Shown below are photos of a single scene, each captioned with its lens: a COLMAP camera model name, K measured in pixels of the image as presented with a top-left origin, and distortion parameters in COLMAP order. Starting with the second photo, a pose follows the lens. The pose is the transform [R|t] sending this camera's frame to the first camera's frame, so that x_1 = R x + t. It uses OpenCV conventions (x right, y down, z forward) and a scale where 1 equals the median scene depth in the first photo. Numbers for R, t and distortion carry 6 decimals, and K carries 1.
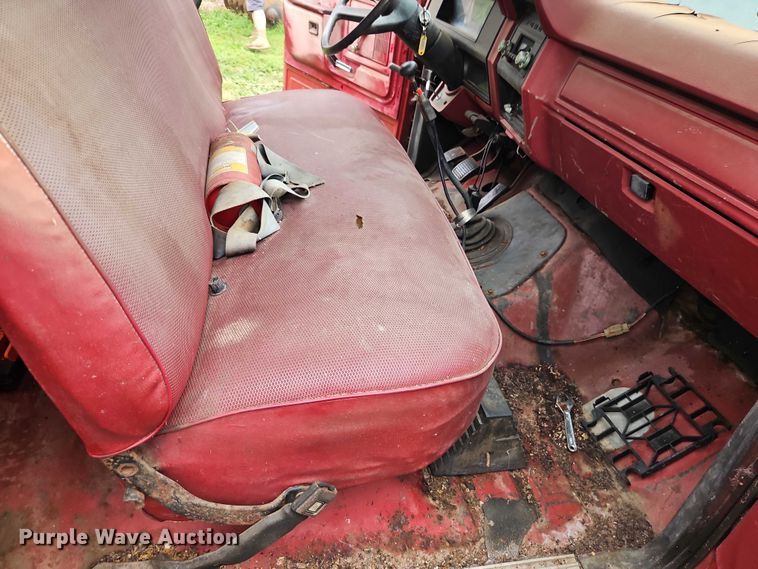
lens RADIAL K [[509.2, 0, 379.0], [0, 509.2, 284.5], [0, 0, 1]] dist [0.082501, -0.061128]
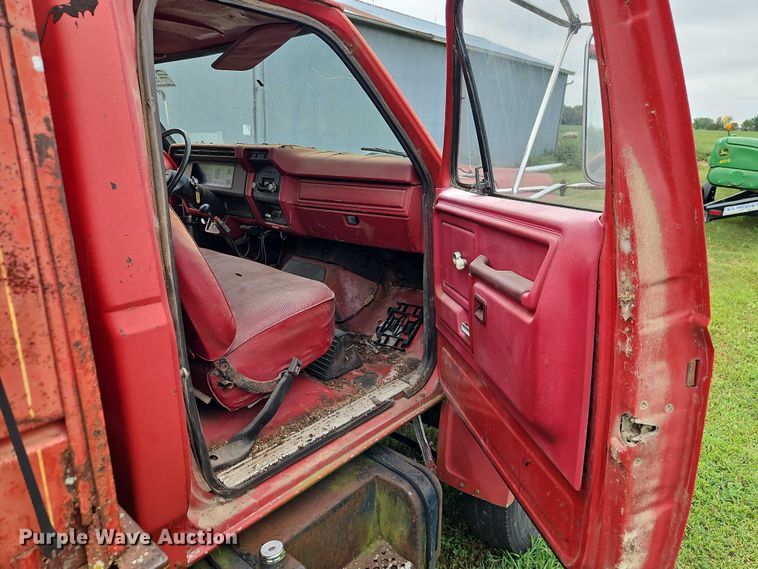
lens RADIAL K [[509.2, 0, 379.0], [0, 509.2, 284.5], [0, 0, 1]] dist [0.082501, -0.061128]
pose [[0.792650, -0.299659, 0.530952, -0.568182], [0.429446, 0.892586, -0.137355, 0.350168], [-0.432760, 0.336889, 0.836196, -0.710597]]
